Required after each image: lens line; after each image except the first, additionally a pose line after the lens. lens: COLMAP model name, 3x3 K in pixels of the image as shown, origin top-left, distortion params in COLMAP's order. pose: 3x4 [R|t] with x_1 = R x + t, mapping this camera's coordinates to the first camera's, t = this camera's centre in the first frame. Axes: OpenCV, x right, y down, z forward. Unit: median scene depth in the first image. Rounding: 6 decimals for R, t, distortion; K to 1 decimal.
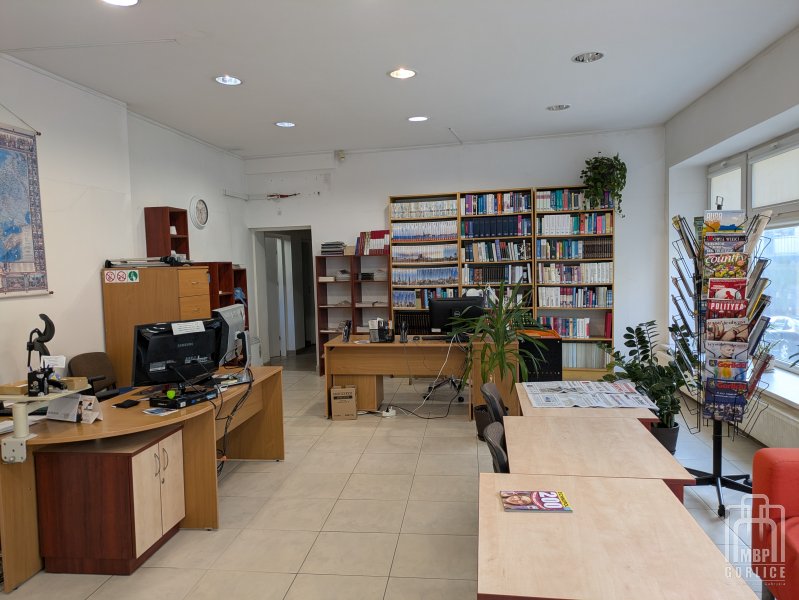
lens RADIAL K [[582.9, 0, 400.0], [0, 582.9, 300.2], [0, 0, 1]] dist [0.001501, 0.000204]
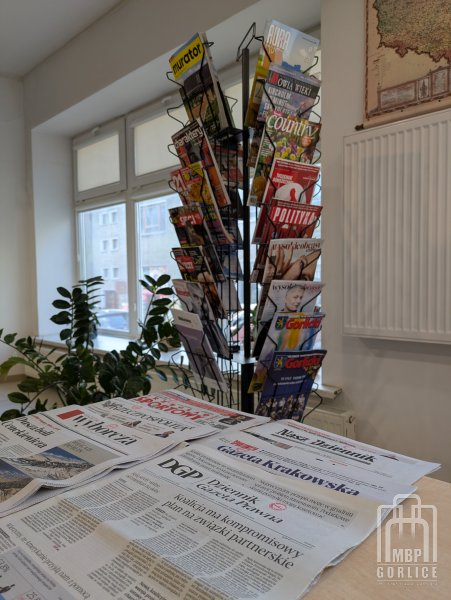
lens RADIAL K [[444.2, 0, 224.8], [0, 444.2, 300.4], [0, 0, 1]] dist [0.005165, -0.002500]
pose [[0.582583, -0.021082, 0.812498, 0.142434], [0.048189, 0.998801, -0.008636, 0.068632], [-0.811342, 0.044185, 0.582900, 0.626063]]
